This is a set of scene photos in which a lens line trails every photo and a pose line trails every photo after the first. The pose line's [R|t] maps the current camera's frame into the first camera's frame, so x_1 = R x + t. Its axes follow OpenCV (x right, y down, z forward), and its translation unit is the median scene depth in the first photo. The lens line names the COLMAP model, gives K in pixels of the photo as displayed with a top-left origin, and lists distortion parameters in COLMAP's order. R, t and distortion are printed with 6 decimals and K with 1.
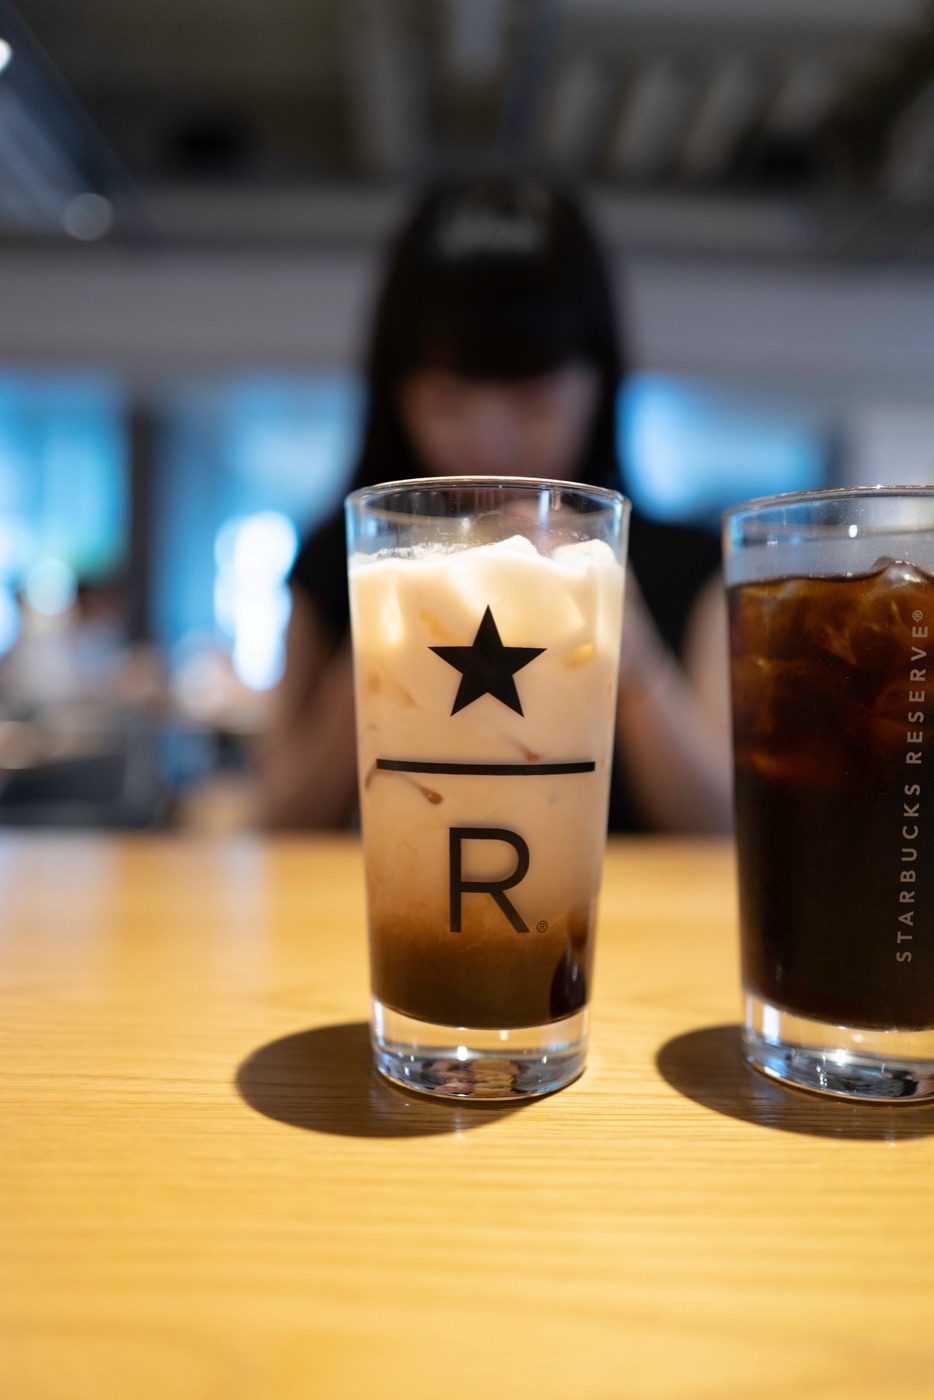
lens RADIAL K [[1022.3, 0, 467.0], [0, 1022.3, 700.0], [0, 0, 1]] dist [-0.015190, -0.002555]
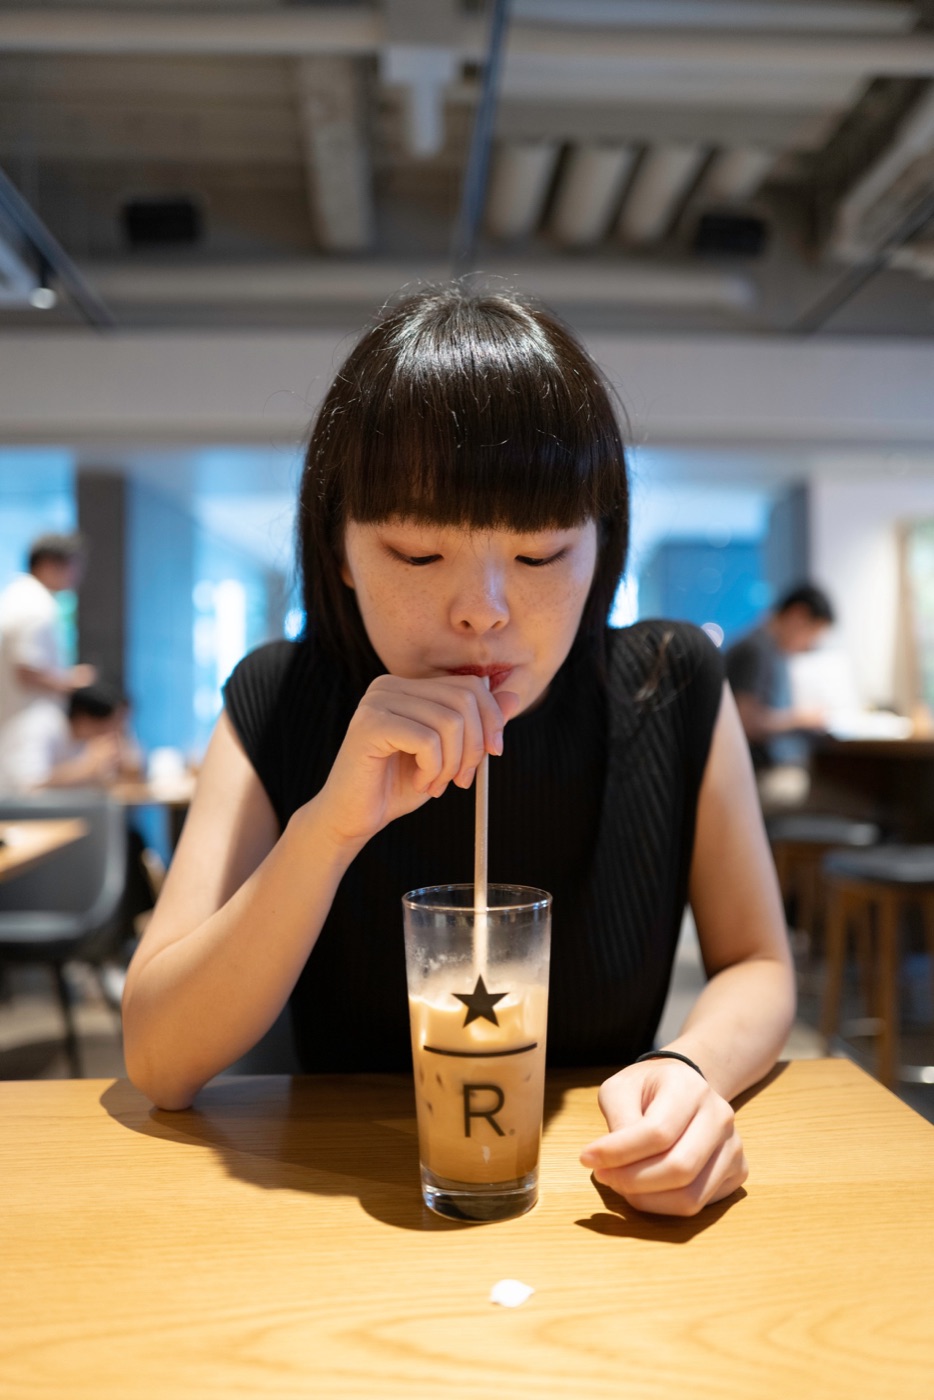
lens RADIAL K [[1074.9, 0, 467.0], [0, 1074.9, 700.0], [0, 0, 1]] dist [-0.062418, 0.115233]
pose [[0.999024, -0.028476, 0.033752, -0.057719], [0.029505, 0.999103, -0.030381, -0.538402], [-0.032857, 0.031347, 0.998968, -1.043402]]
